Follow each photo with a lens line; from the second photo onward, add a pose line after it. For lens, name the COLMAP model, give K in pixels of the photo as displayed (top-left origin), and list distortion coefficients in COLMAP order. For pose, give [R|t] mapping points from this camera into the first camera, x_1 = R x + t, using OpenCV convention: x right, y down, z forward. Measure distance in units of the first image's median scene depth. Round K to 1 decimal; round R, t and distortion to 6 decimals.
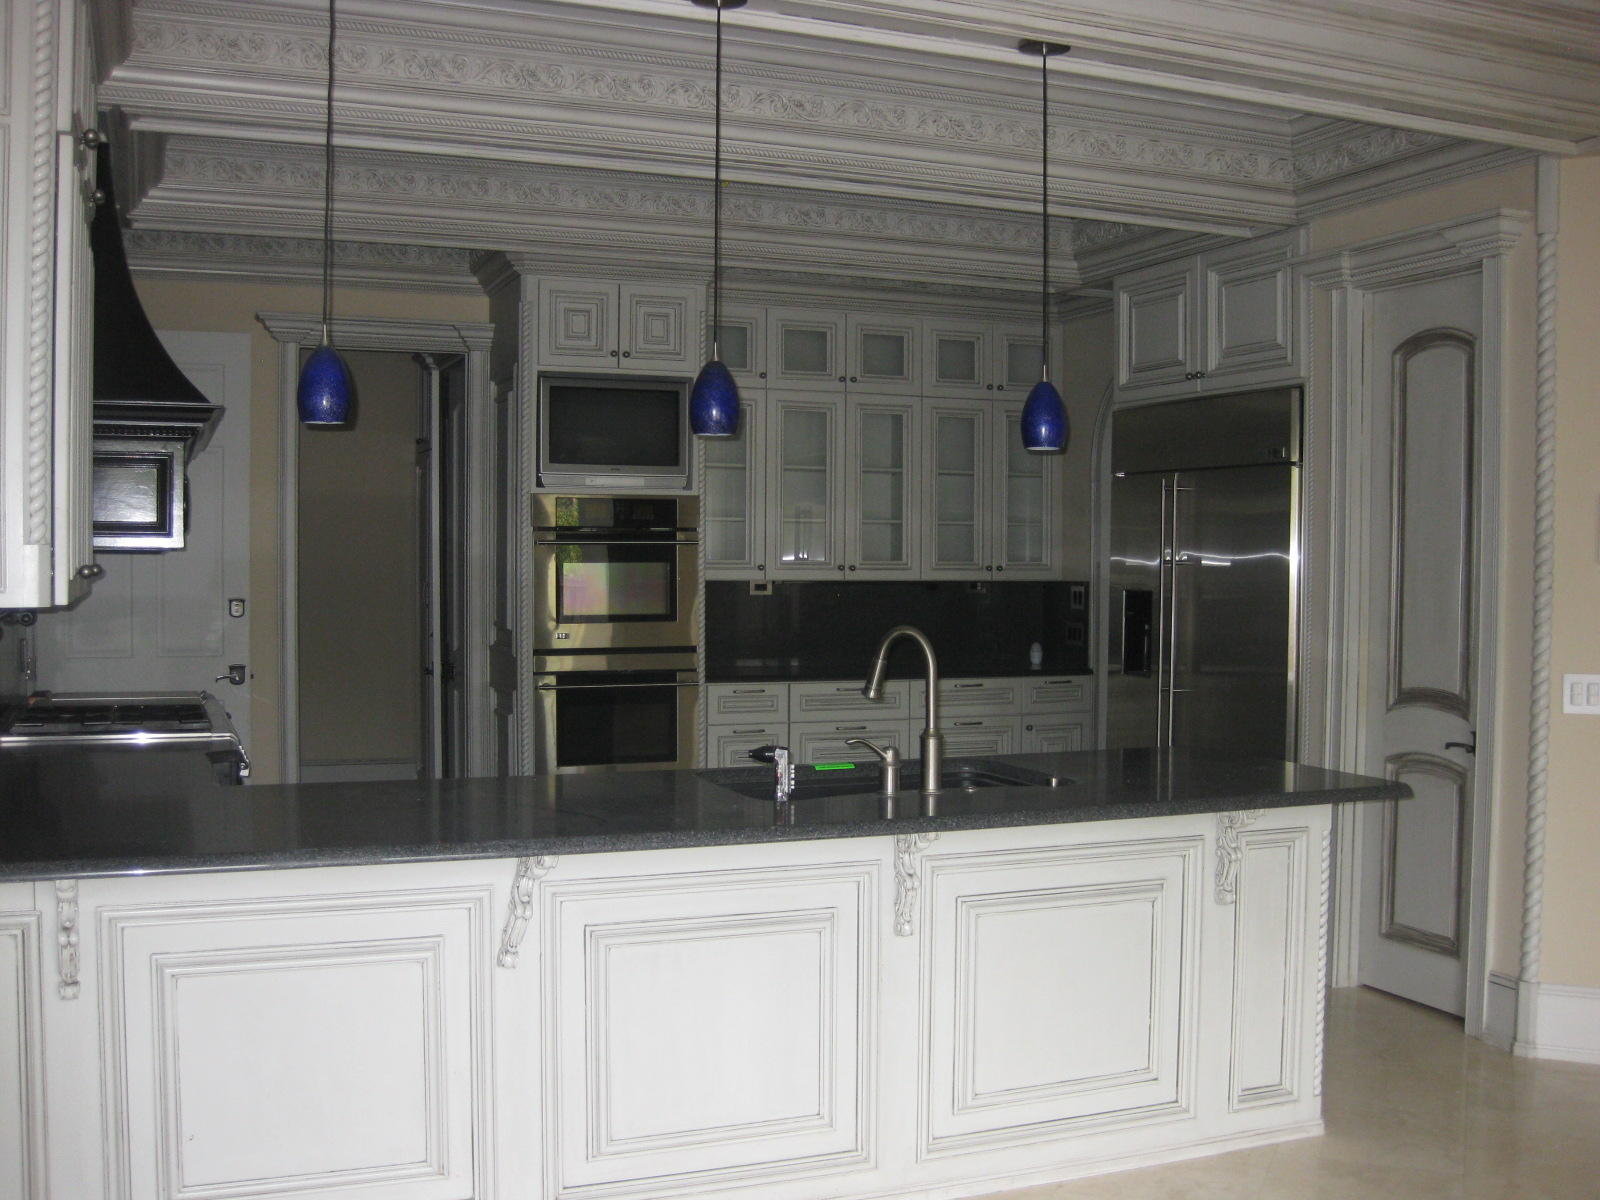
lens RADIAL K [[1645.6, 0, 803.2], [0, 1645.6, 612.9], [0, 0, 1]] dist [-0.184822, 0.164726]
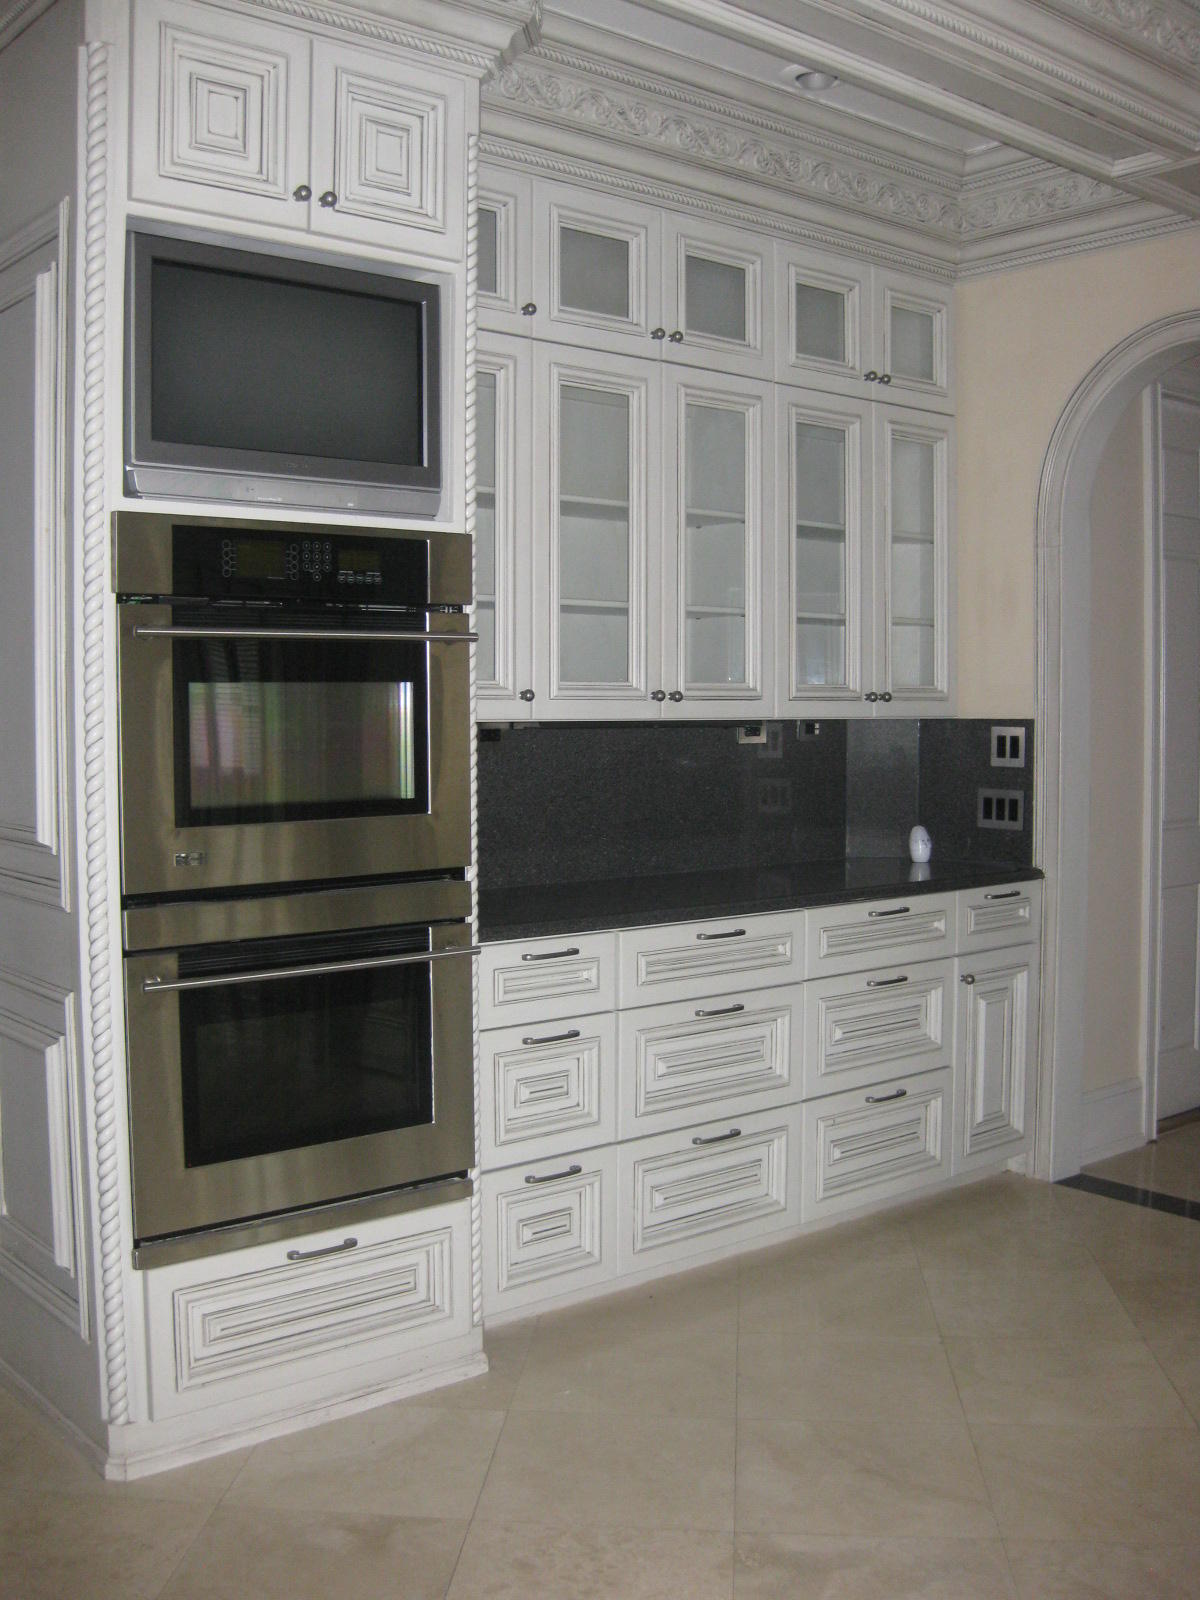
lens RADIAL K [[1638.9, 0, 598.4], [0, 1638.9, 796.0], [0, 0, 1]] dist [-0.163005, 0.029738]
pose [[0.951835, -0.021788, 0.305836, -0.221627], [0.014189, 0.999533, 0.027048, -0.014312], [-0.306282, -0.021405, 0.951700, 0.738039]]
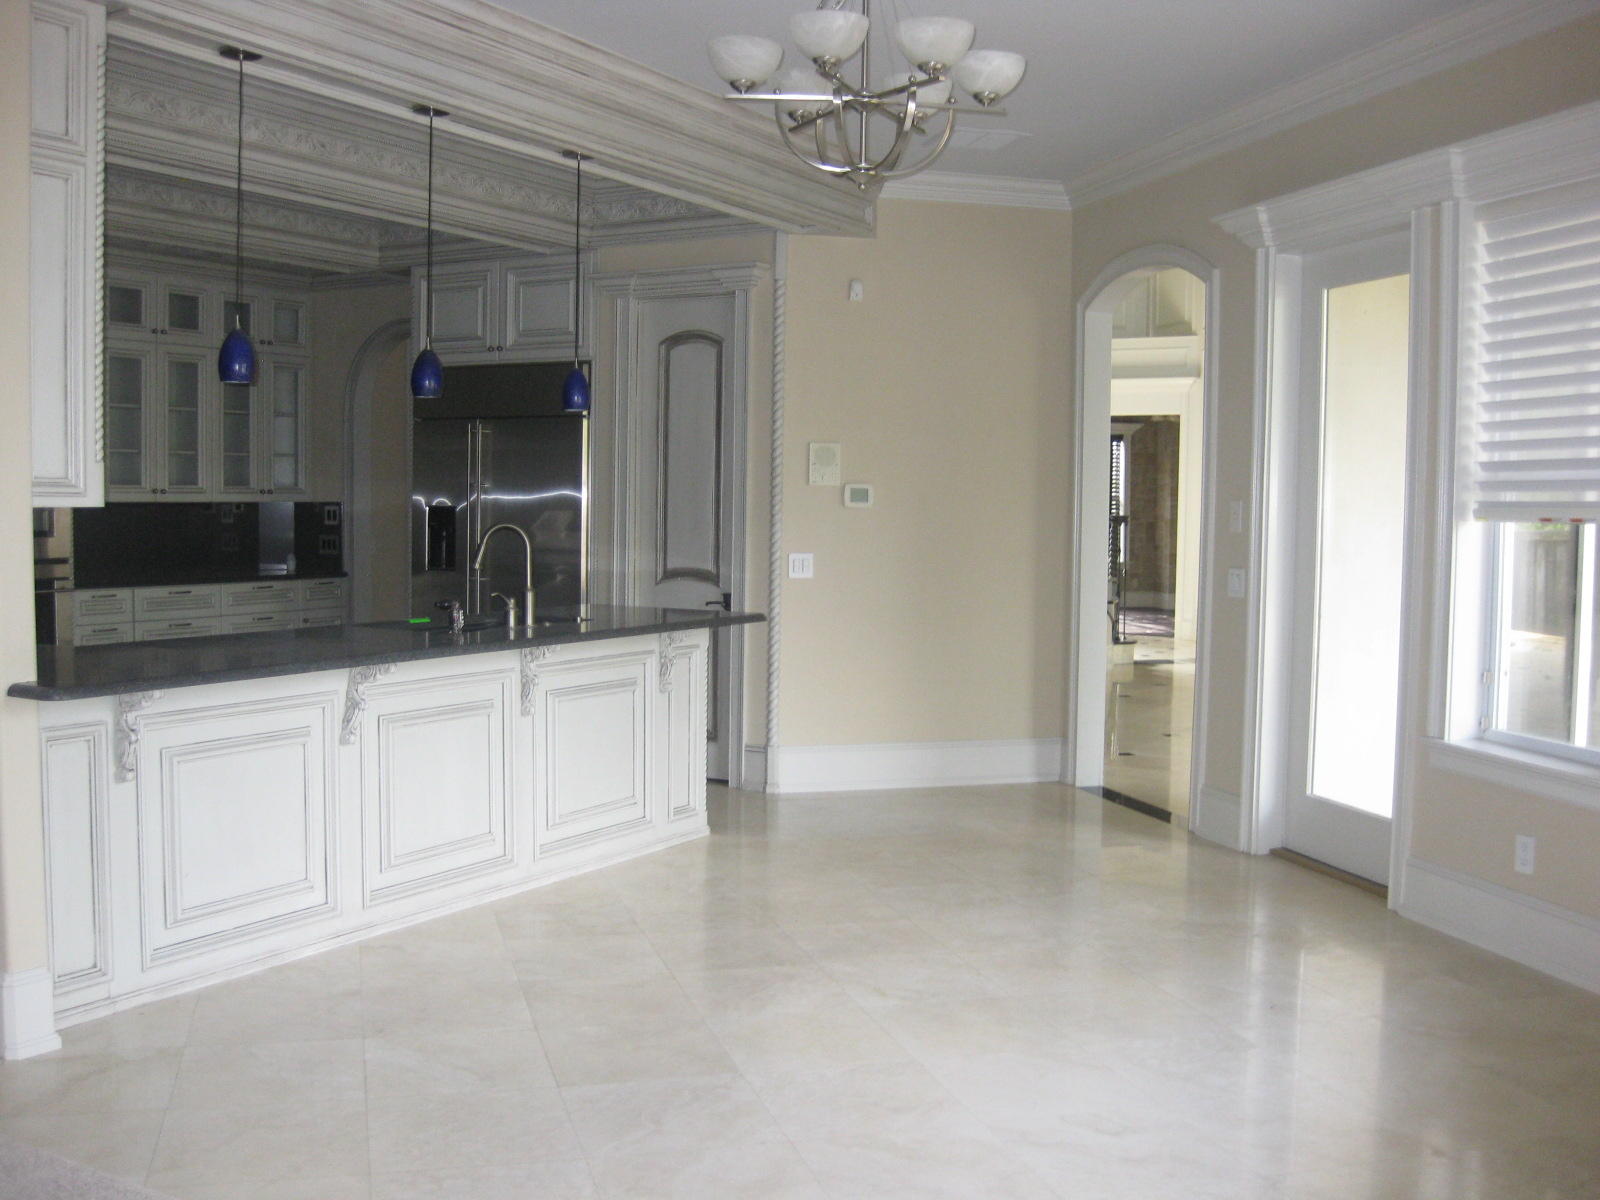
lens RADIAL K [[1638.9, 0, 794.4], [0, 1638.9, 624.3], [0, 0, 1]] dist [-0.163005, 0.029738]
pose [[0.784627, -0.042363, 0.618519, -0.475571], [0.011981, 0.998513, 0.053190, 0.018207], [-0.619852, -0.034324, 0.783968, -0.270409]]
